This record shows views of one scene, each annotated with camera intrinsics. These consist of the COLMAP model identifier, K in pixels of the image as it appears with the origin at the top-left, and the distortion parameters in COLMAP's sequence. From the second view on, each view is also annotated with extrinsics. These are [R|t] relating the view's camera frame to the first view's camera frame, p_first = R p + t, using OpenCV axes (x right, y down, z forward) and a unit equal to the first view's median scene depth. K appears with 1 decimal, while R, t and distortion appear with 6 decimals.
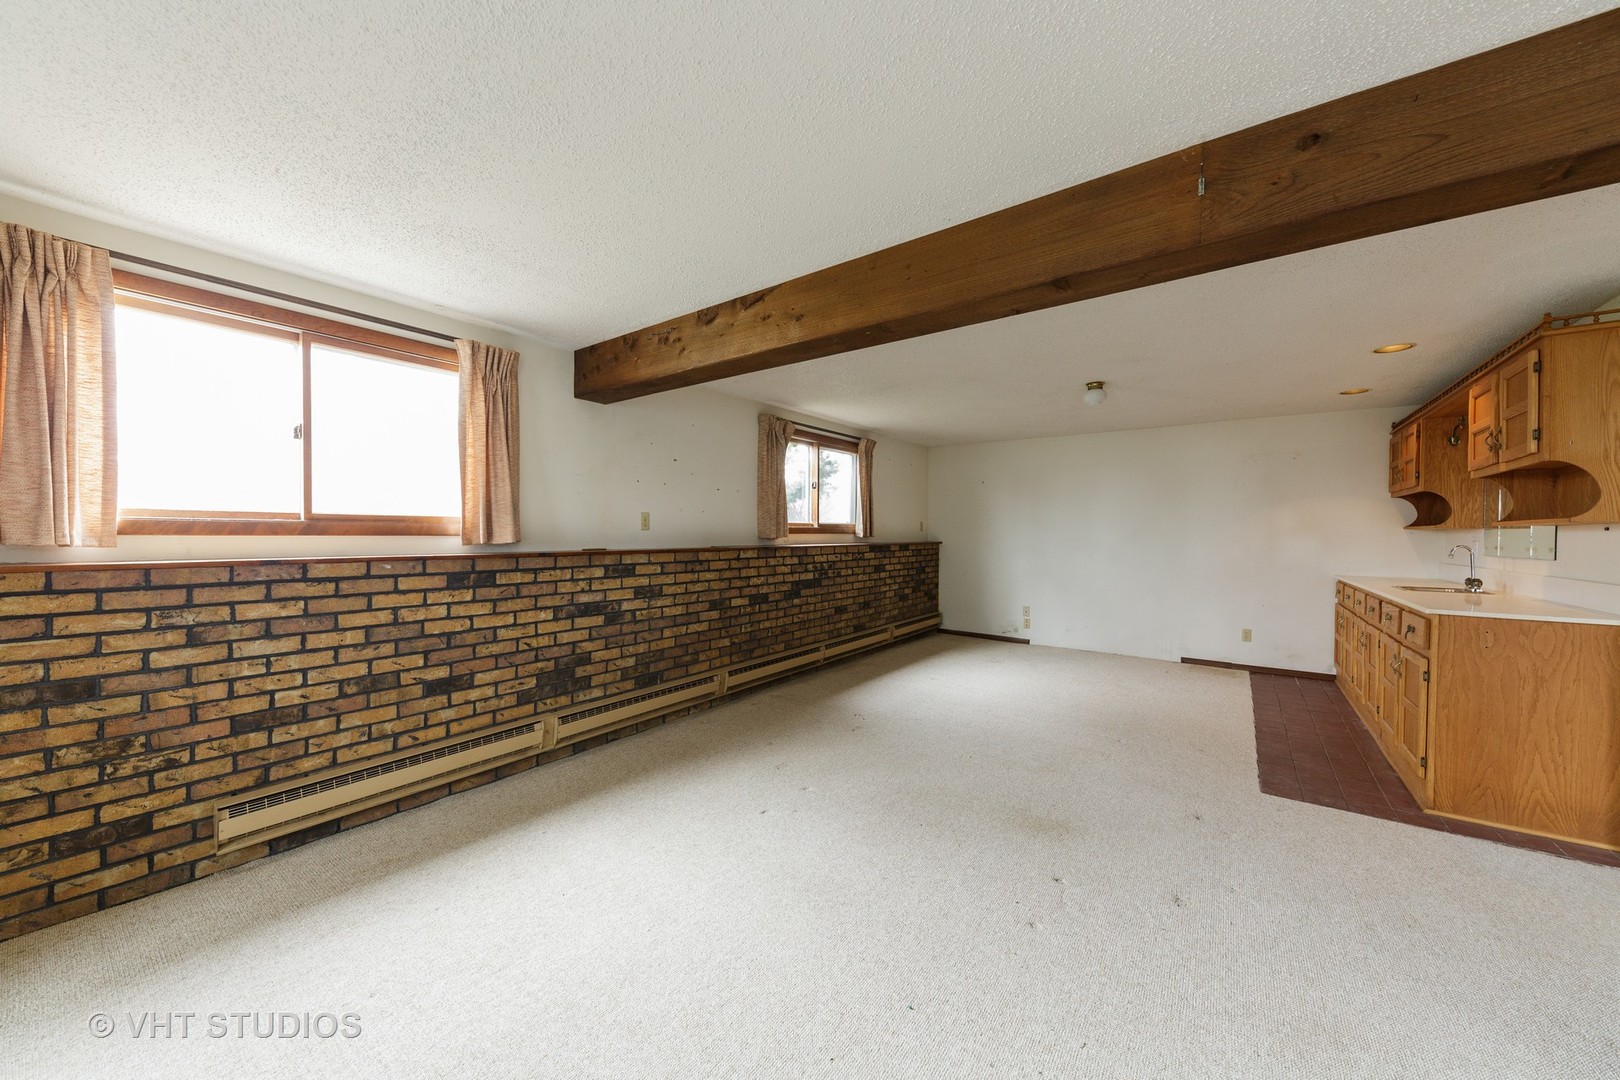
lens RADIAL K [[580.1, 0, 812.4], [0, 580.1, 534.6], [0, 0, 1]] dist [-0.003163, -0.001048]
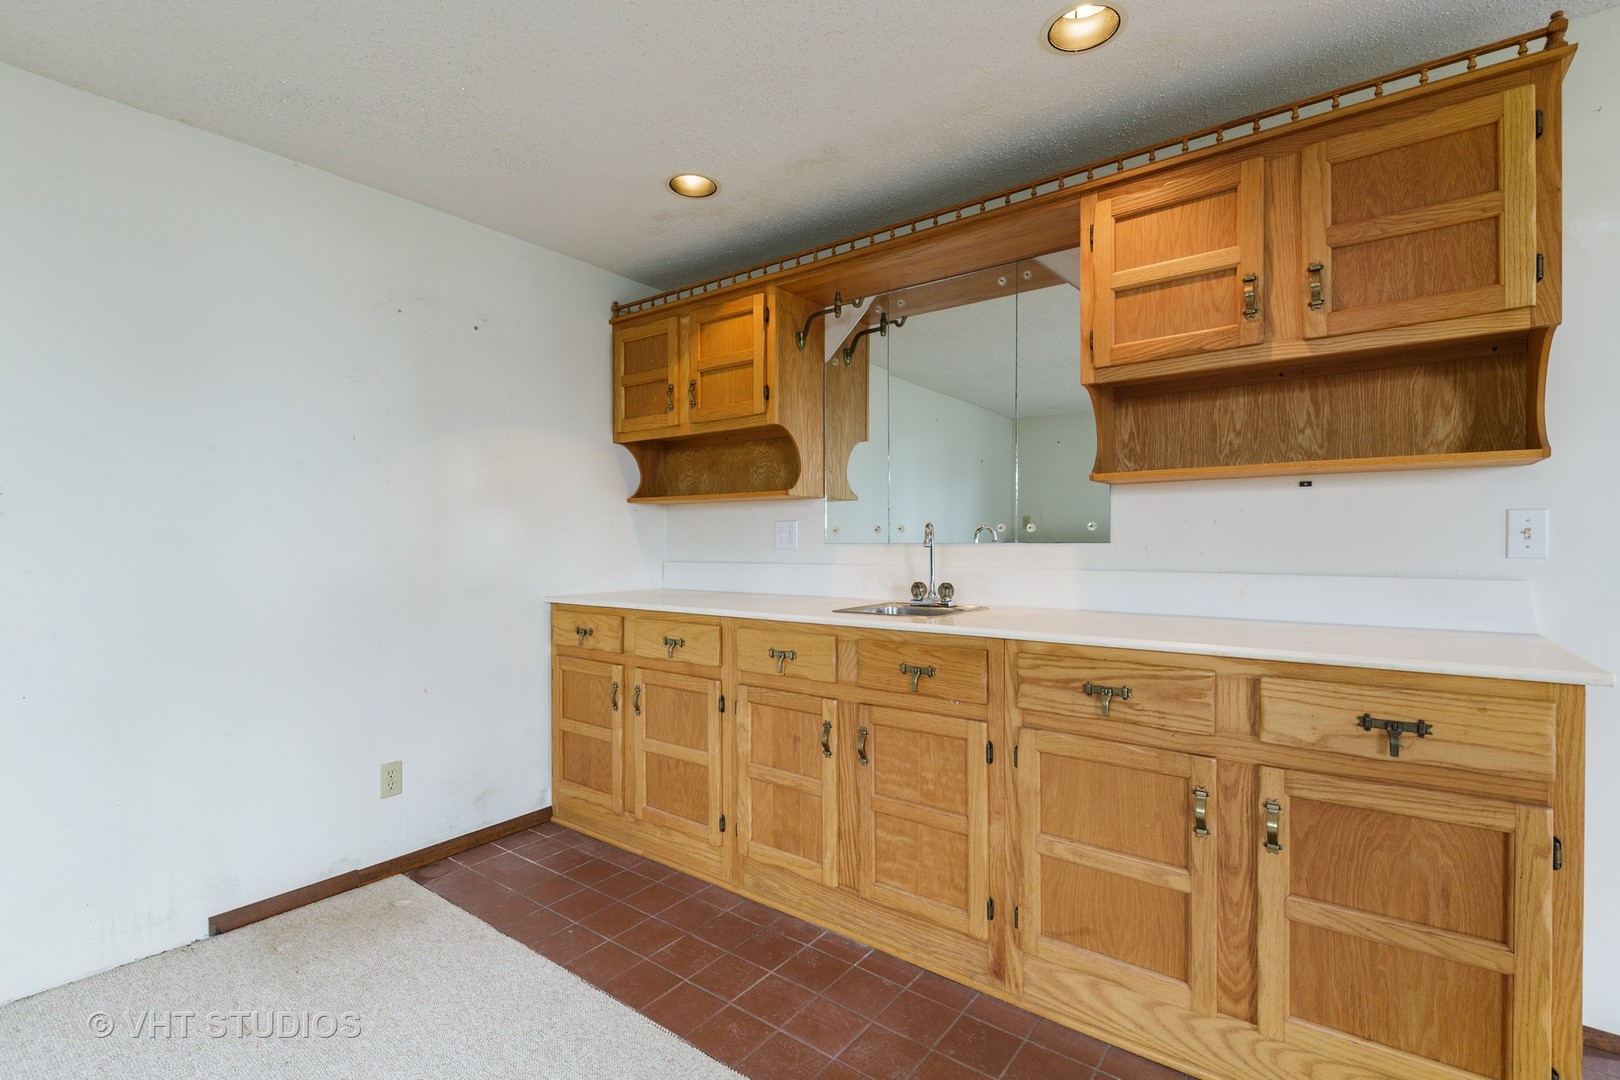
lens RADIAL K [[740.0, 0, 812.3], [0, 740.0, 543.4], [0, 0, 1]] dist [-0.000941, -0.000253]
pose [[0.017319, -0.008251, 0.999816, 0.319656], [0.006095, 0.999948, 0.008146, 0.025294], [-0.999831, 0.005953, 0.017368, 0.810131]]
